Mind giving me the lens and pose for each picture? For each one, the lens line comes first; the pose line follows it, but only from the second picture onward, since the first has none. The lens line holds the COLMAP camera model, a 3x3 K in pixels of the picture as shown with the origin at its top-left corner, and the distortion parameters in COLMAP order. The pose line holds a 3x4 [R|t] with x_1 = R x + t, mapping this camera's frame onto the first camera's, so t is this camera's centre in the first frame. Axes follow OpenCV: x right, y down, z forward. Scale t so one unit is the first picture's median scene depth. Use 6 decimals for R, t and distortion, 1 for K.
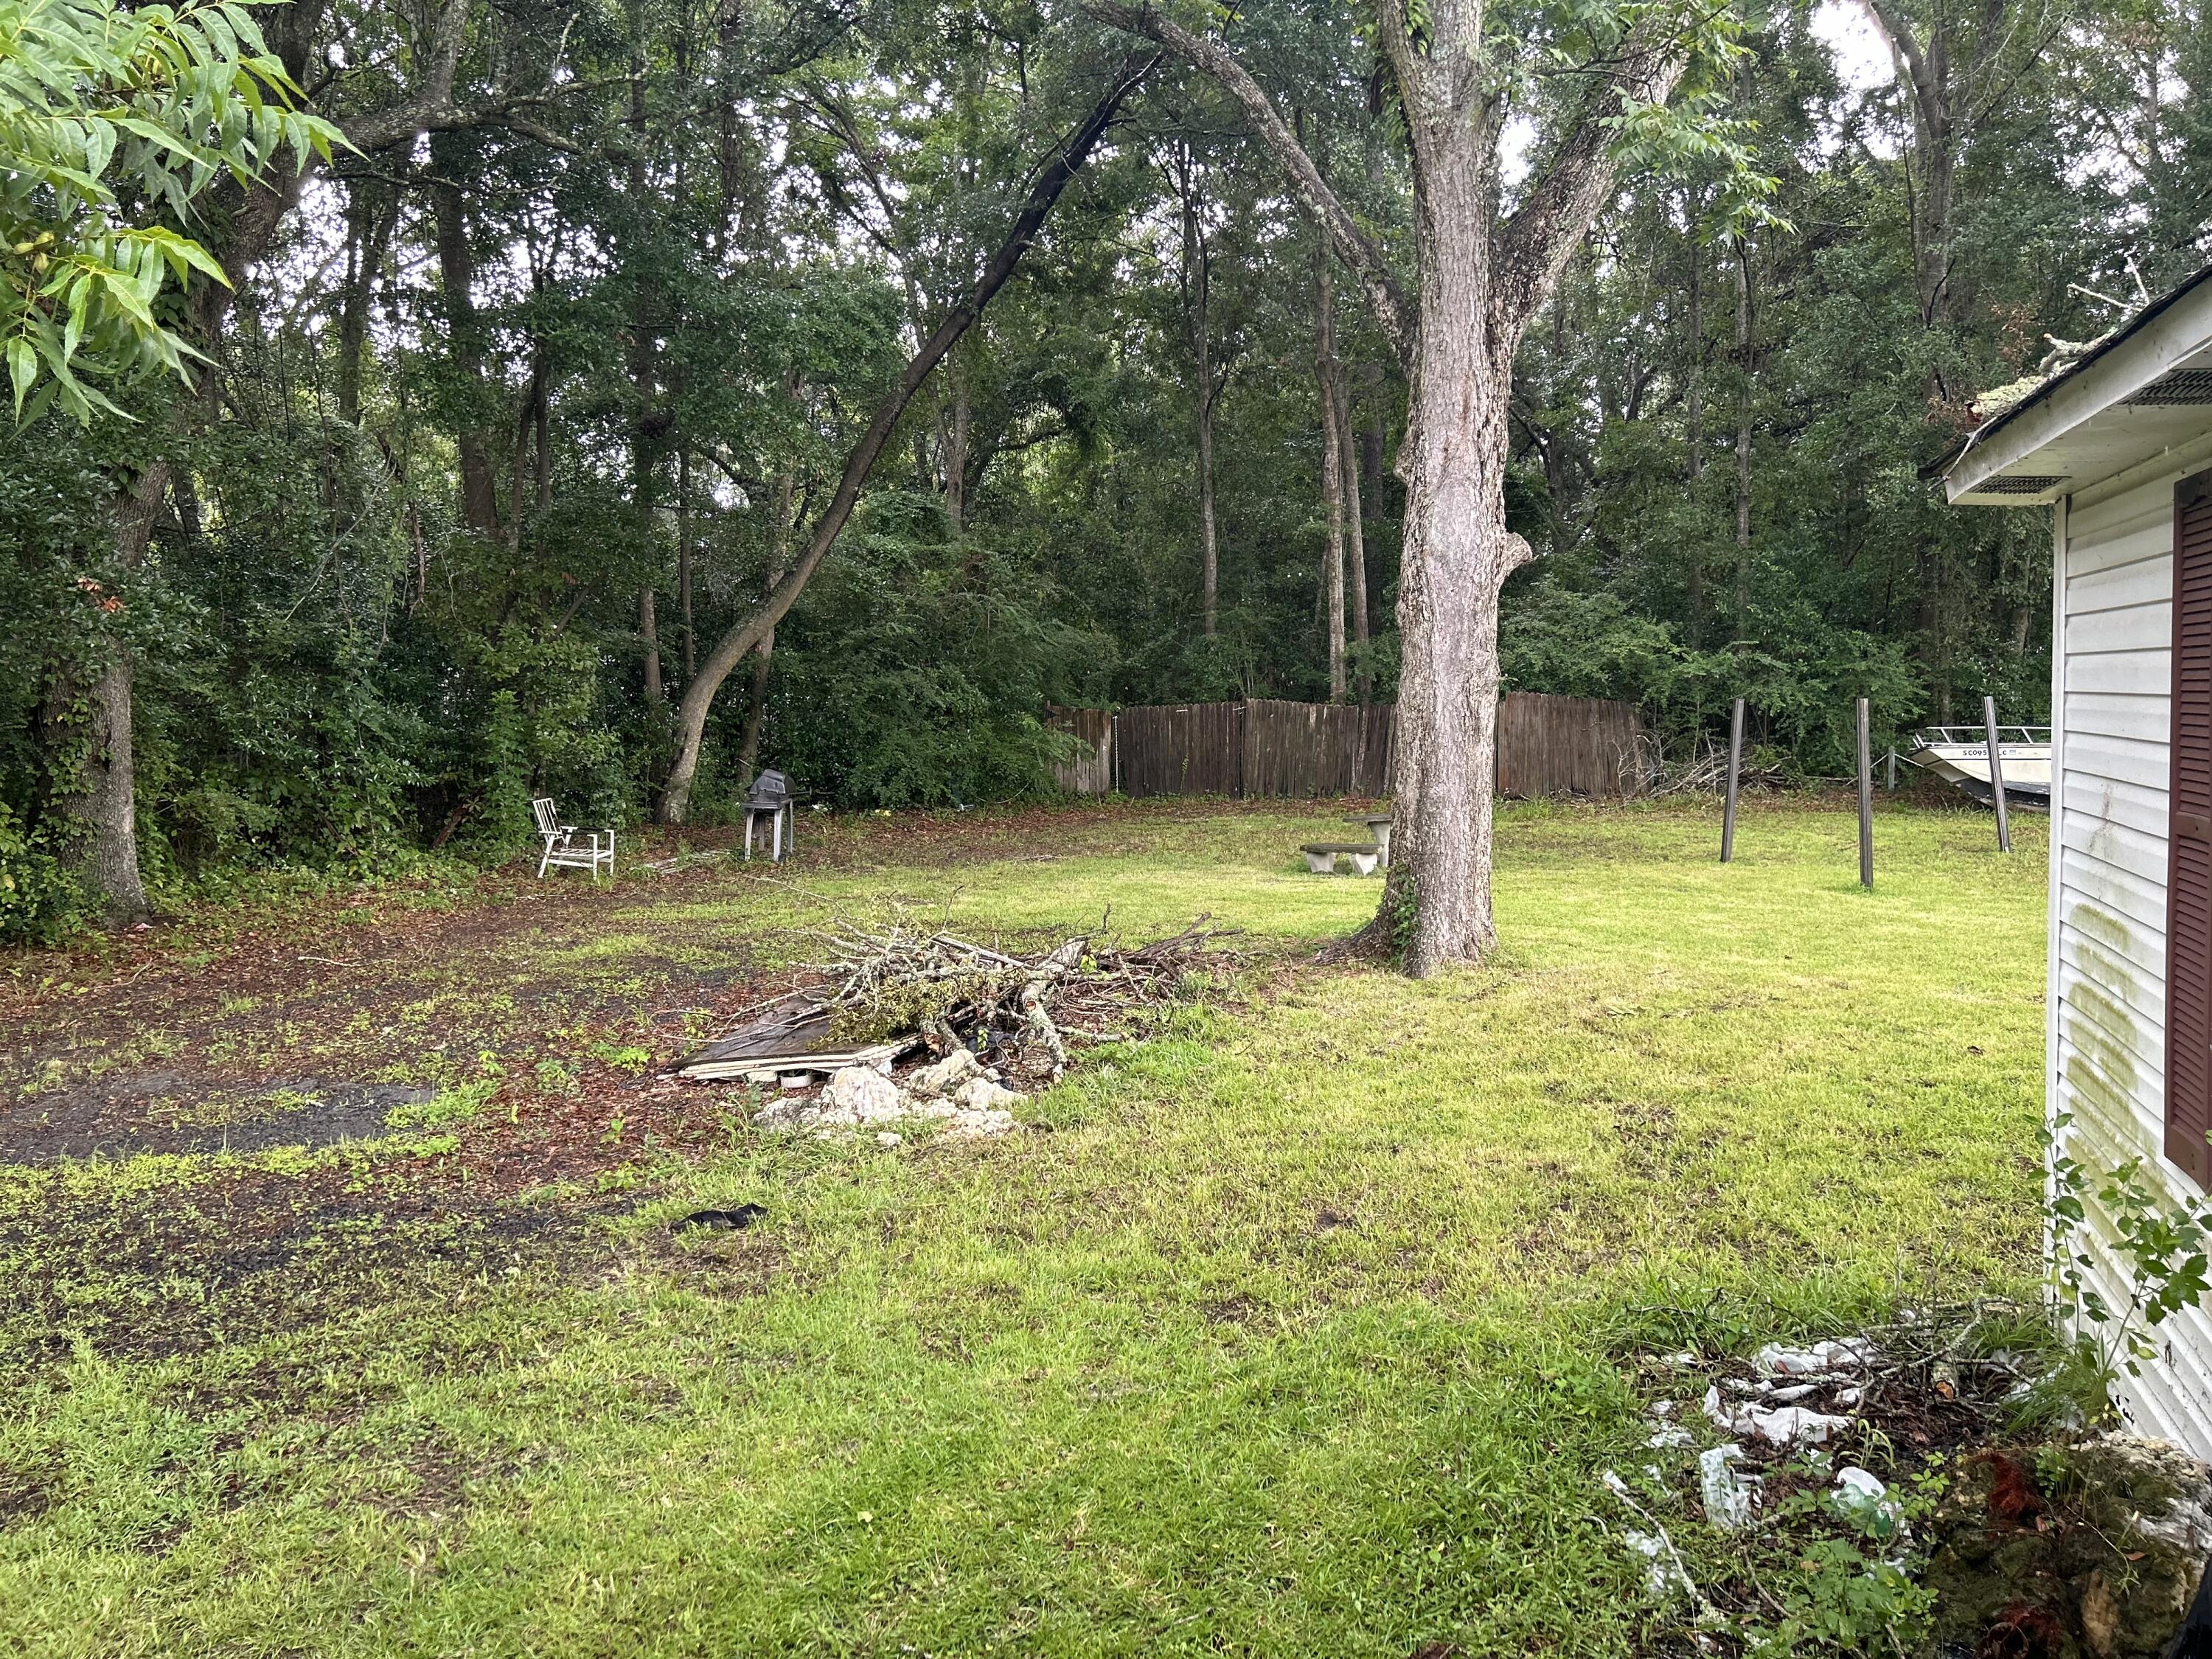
lens RADIAL K [[1655.2, 0, 1106.0], [0, 1655.2, 829.5], [0, 0, 1]] dist [0.124257, -0.157540]
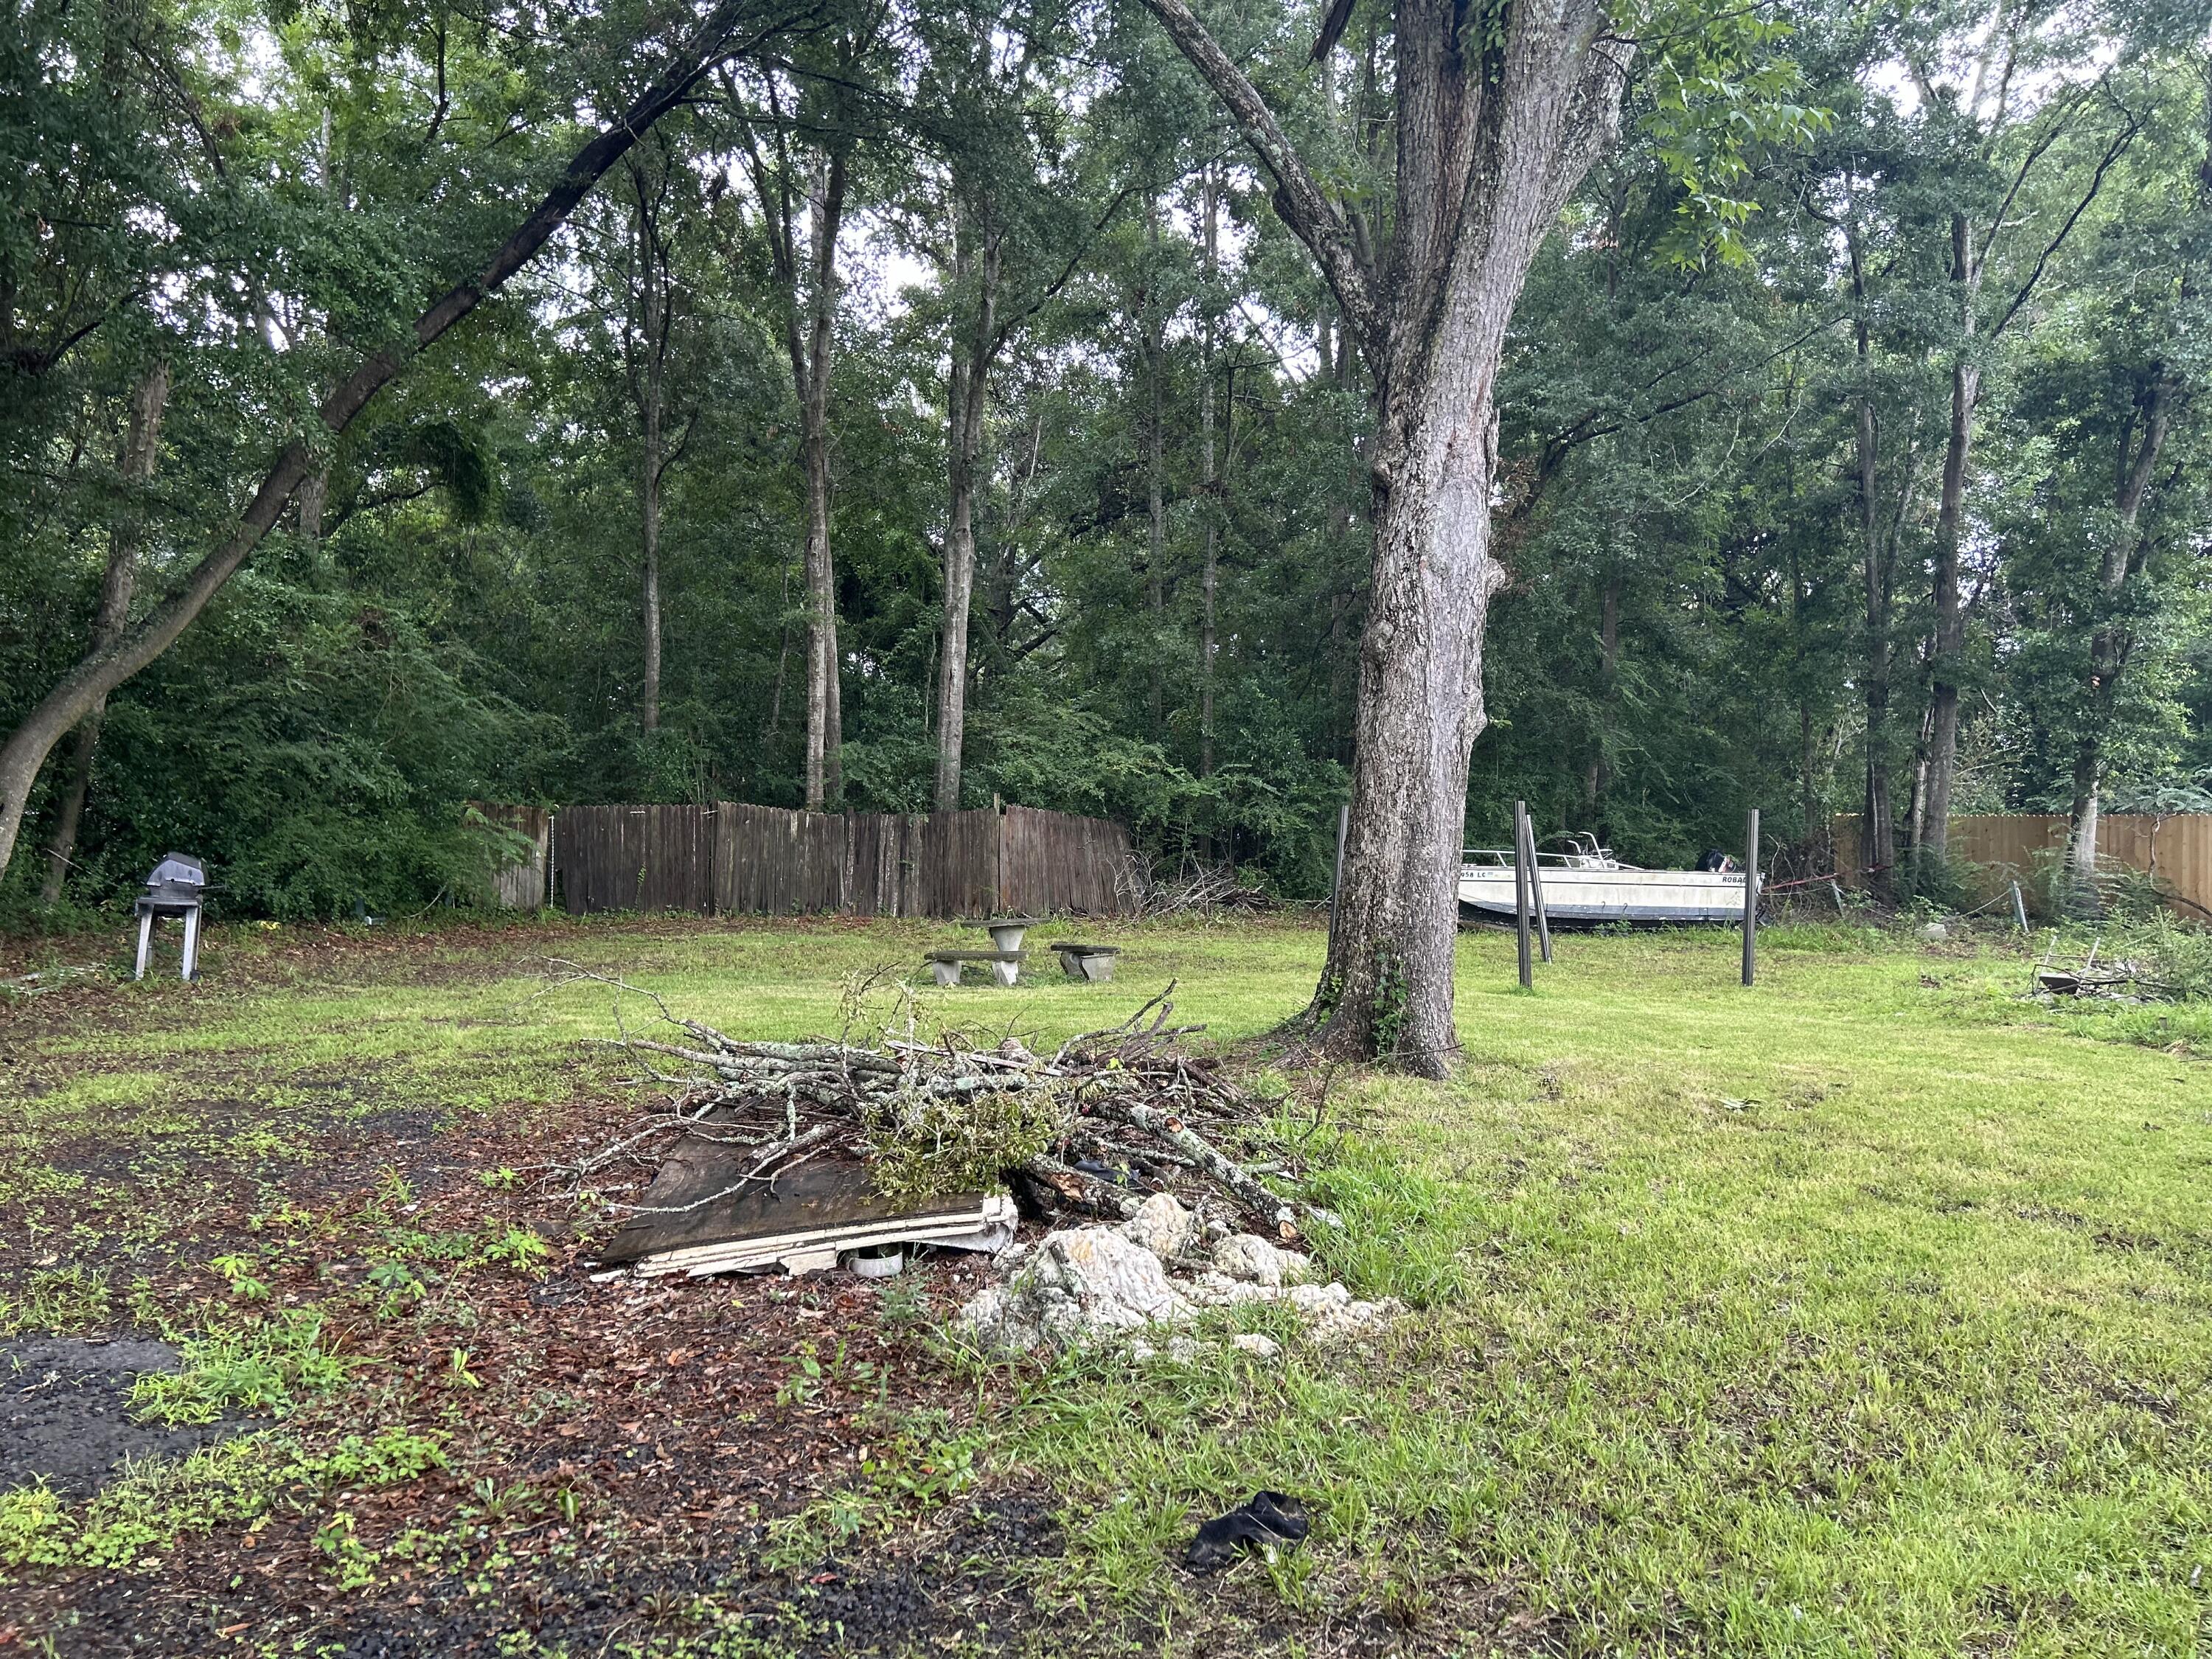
lens RADIAL K [[1655.2, 0, 1106.0], [0, 1655.2, 829.5], [0, 0, 1]] dist [0.124257, -0.157540]
pose [[0.898295, 0.035093, 0.437990, -0.164659], [0.004308, 0.996054, -0.088641, 0.020811], [-0.439372, 0.081513, 0.894599, 0.177009]]
